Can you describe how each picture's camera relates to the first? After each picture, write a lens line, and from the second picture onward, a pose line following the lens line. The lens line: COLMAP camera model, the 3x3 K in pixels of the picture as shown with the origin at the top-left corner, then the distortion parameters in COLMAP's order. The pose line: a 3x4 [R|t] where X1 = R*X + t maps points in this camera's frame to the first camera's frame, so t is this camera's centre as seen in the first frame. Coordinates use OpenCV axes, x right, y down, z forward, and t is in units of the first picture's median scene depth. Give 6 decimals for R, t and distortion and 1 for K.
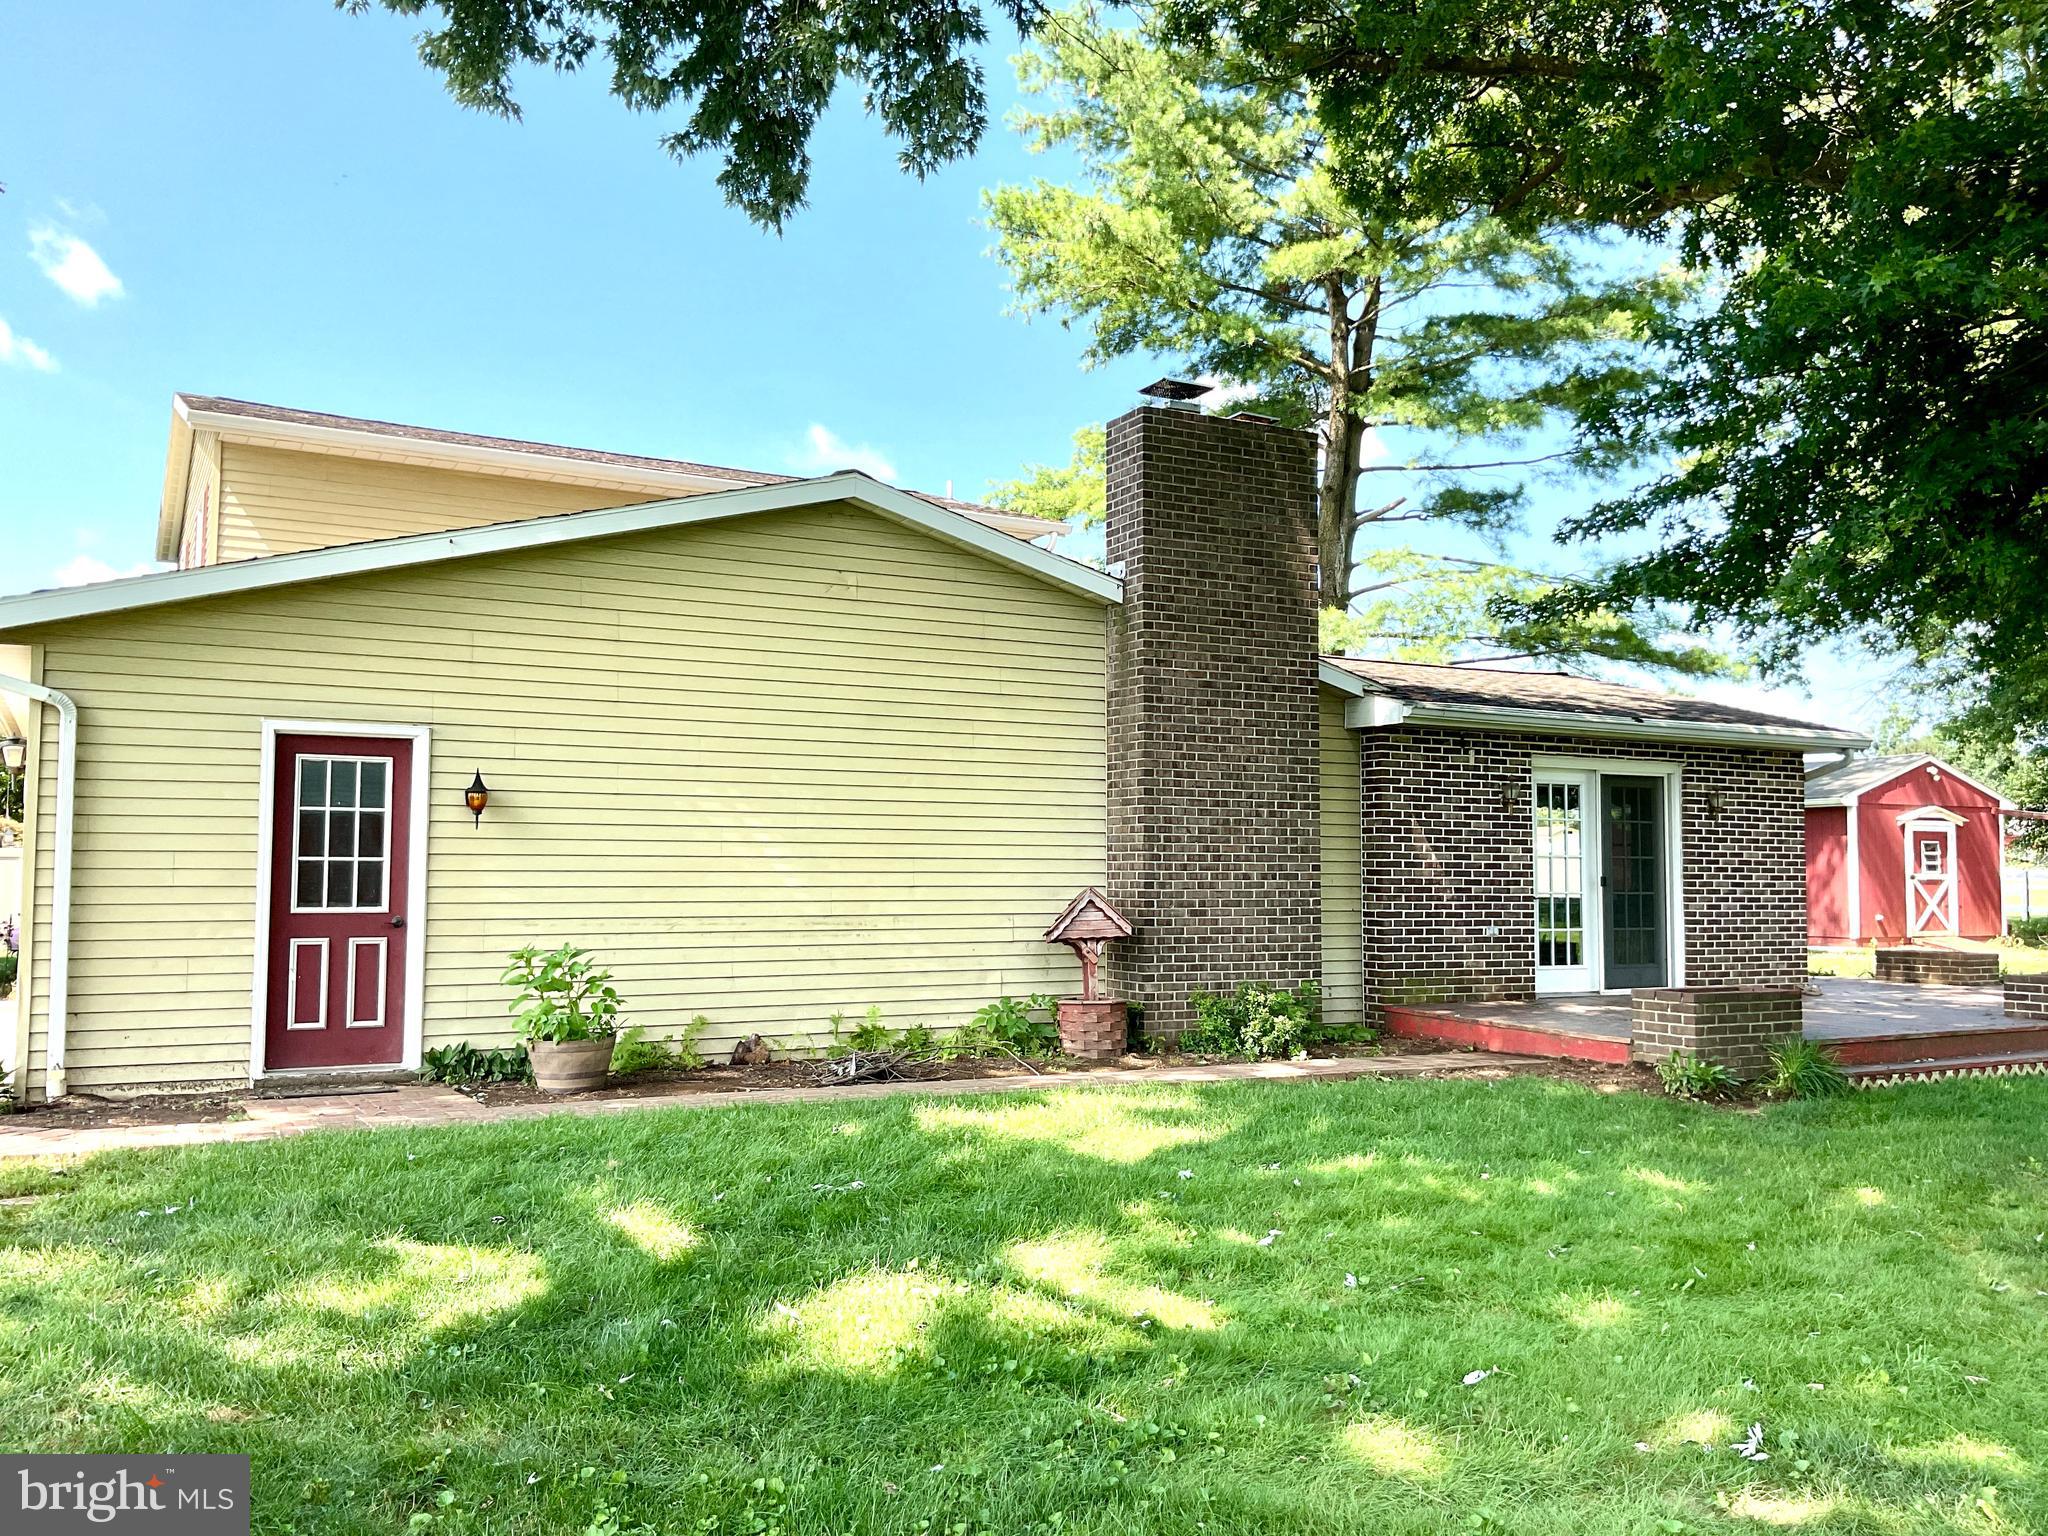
lens RADIAL K [[1693.7, 0, 1005.8], [0, 1693.7, 757.7], [0, 0, 1]] dist [0.069367, -0.128908]
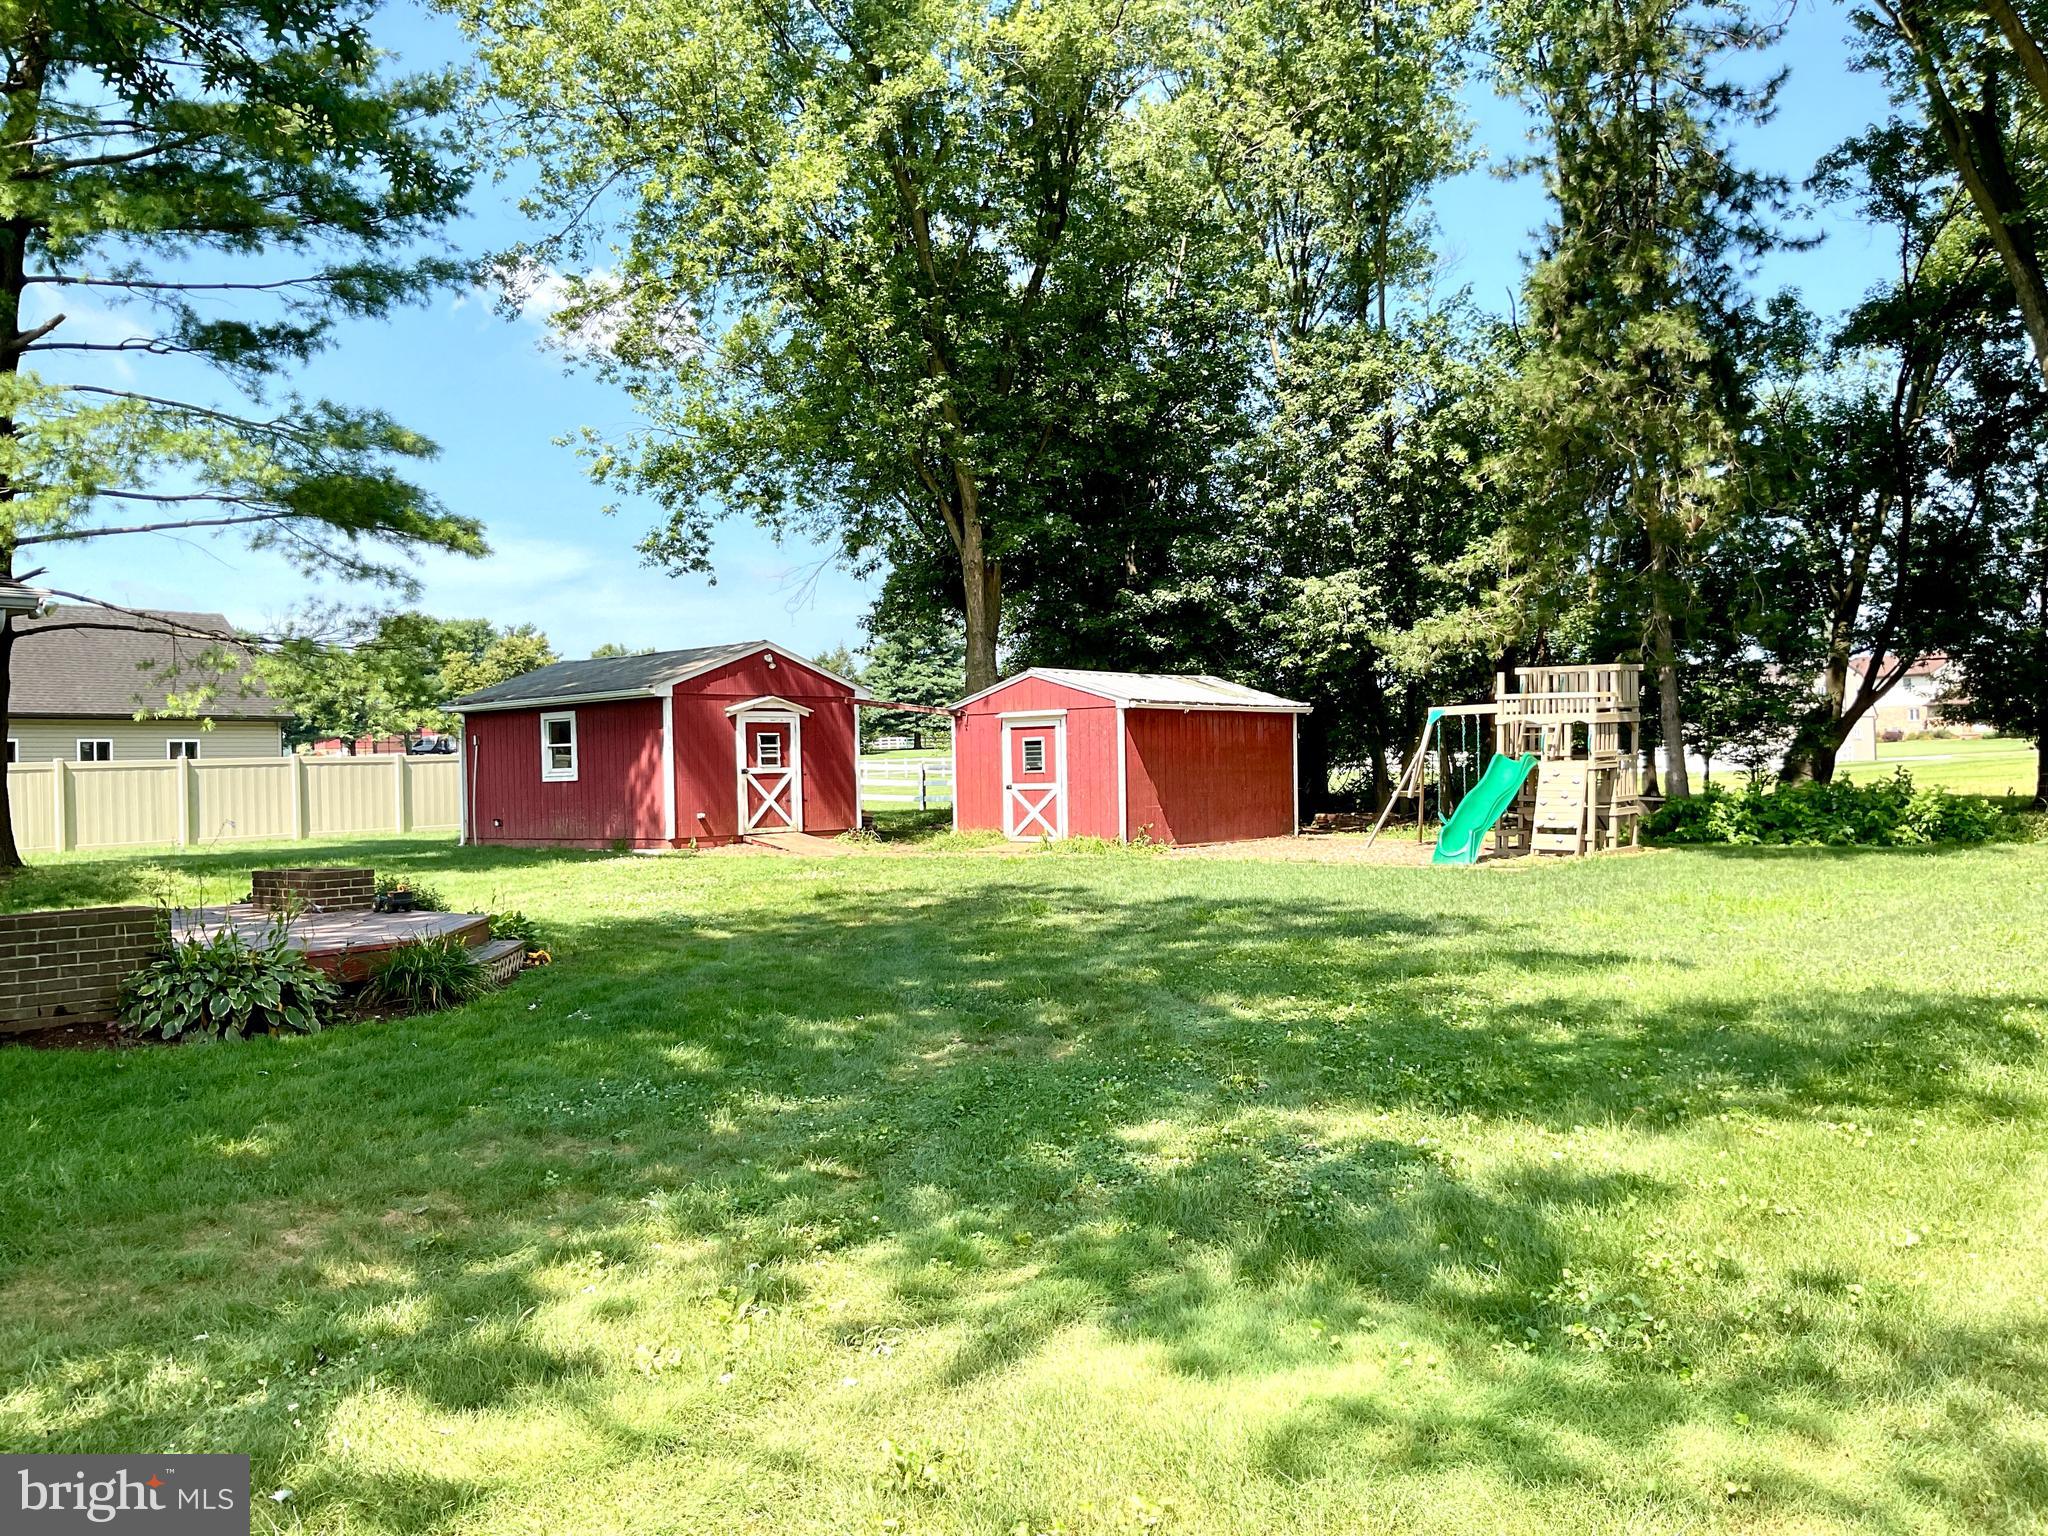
lens RADIAL K [[1693.7, 0, 1008.0], [0, 1693.7, 760.7], [0, 0, 1]] dist [0.069367, -0.128908]
pose [[0.928428, -0.026845, 0.370541, 0.775289], [0.005240, 0.998233, 0.059191, 0.022059], [-0.371475, -0.053013, 0.926928, 0.189421]]
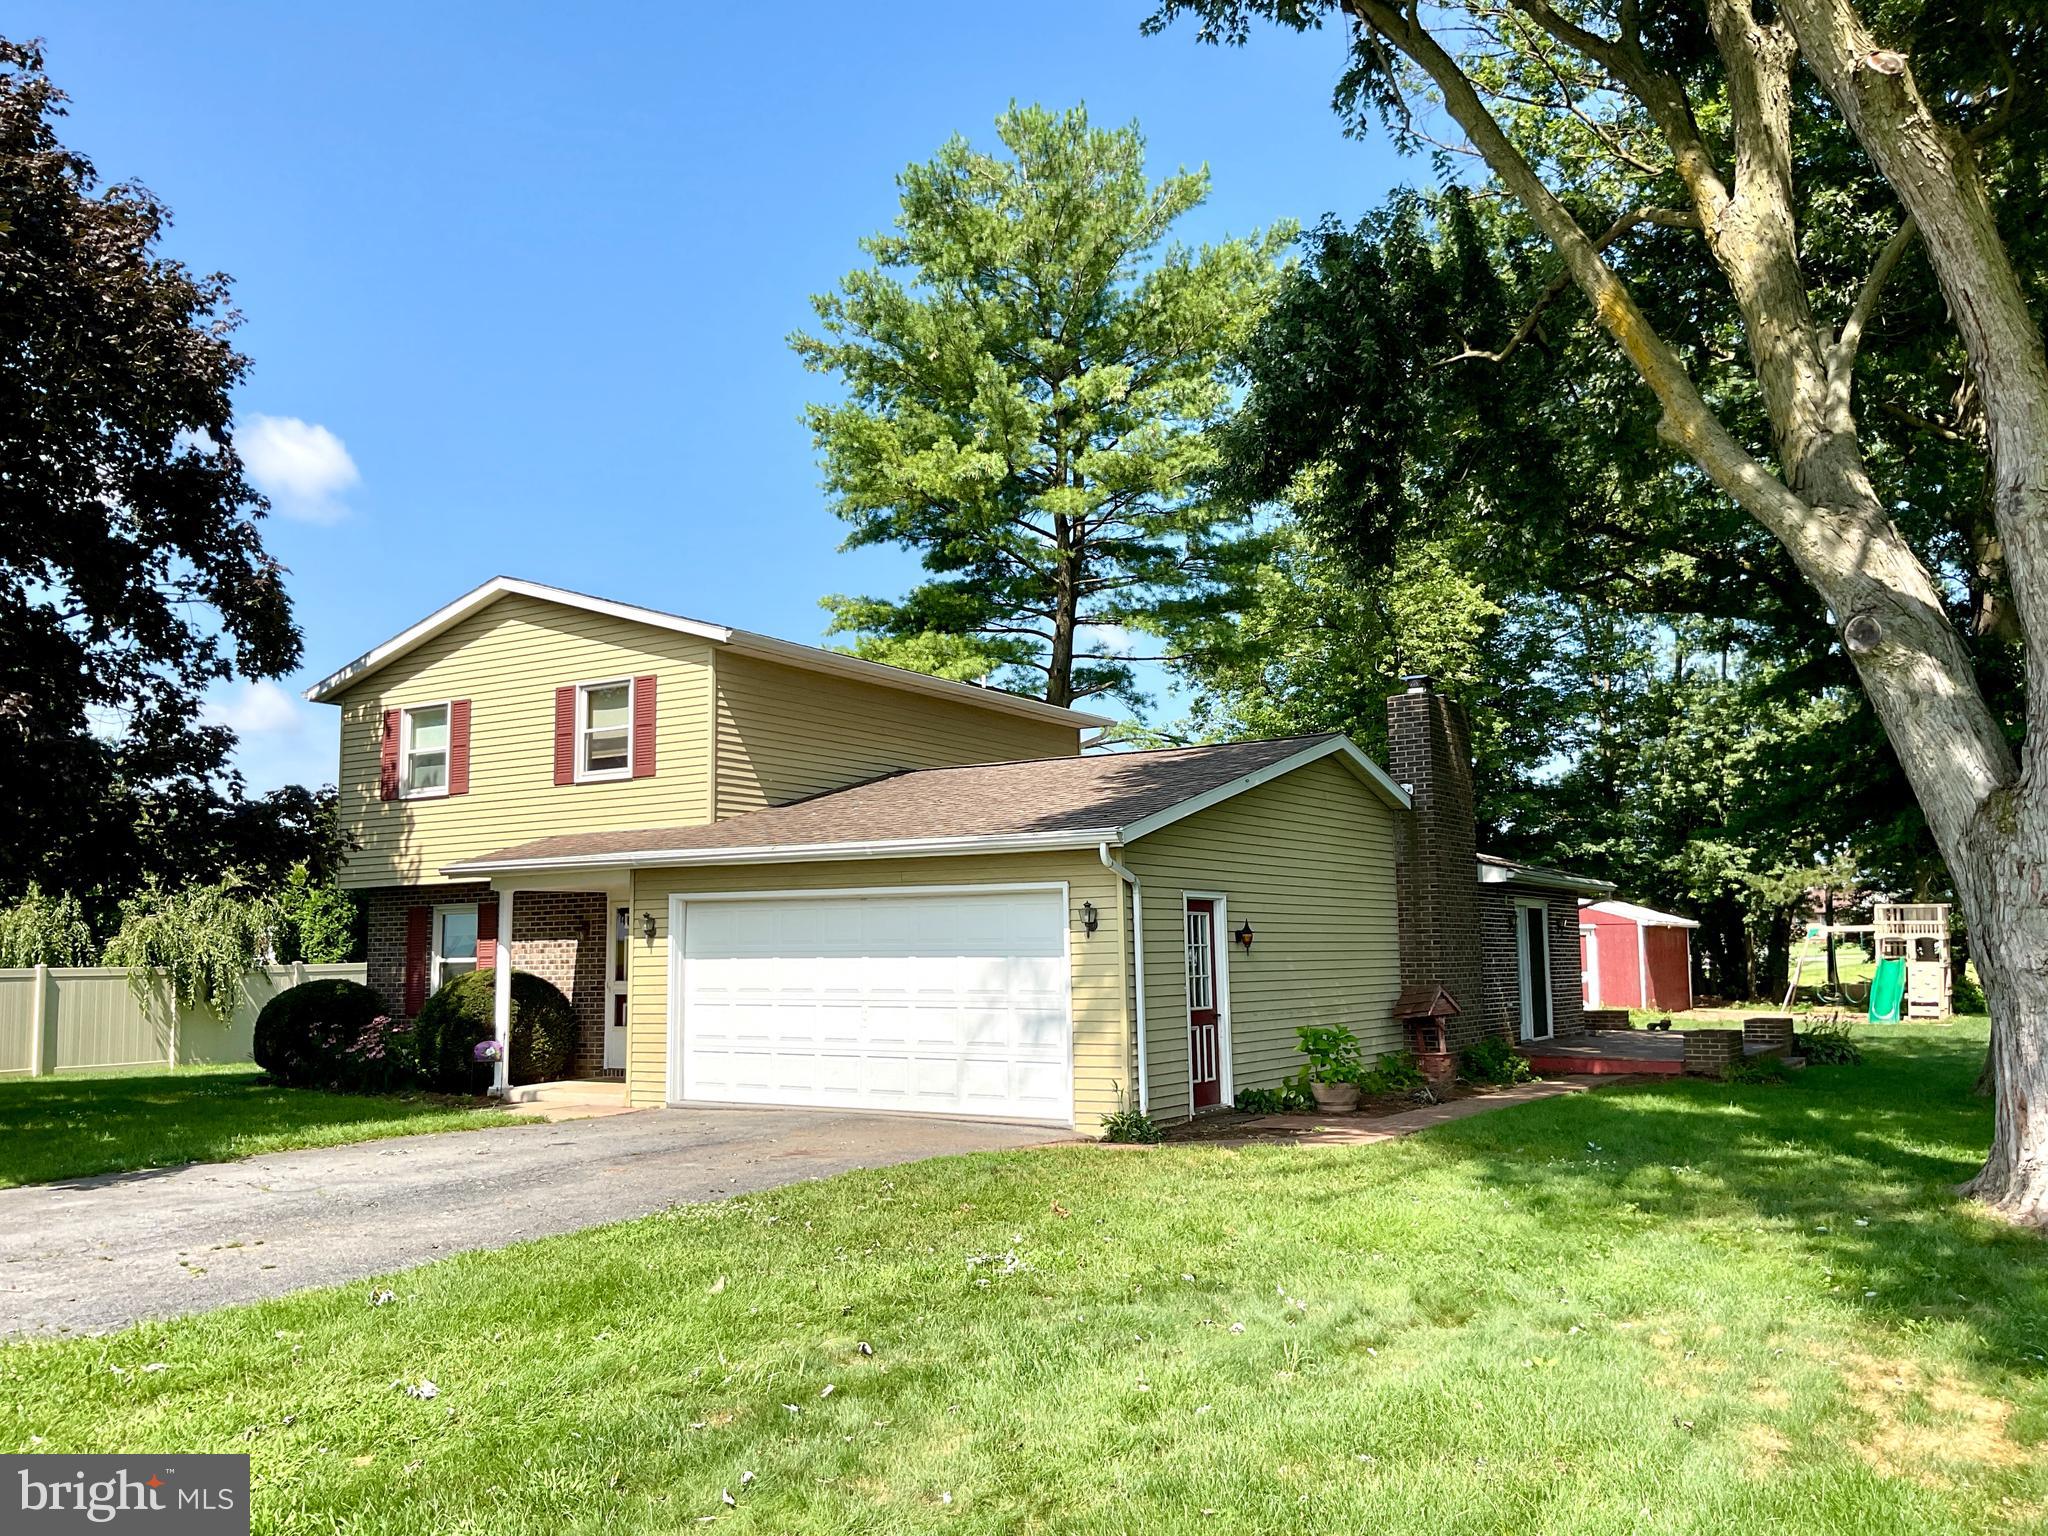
lens RADIAL K [[1693.7, 0, 1026.0], [0, 1693.7, 754.0], [0, 0, 1]] dist [0.069367, -0.128908]
pose [[0.869896, 0.039844, 0.491624, -1.062013], [-0.012815, 0.998221, -0.058226, -0.043966], [-0.493070, 0.044350, 0.868859, -0.248614]]
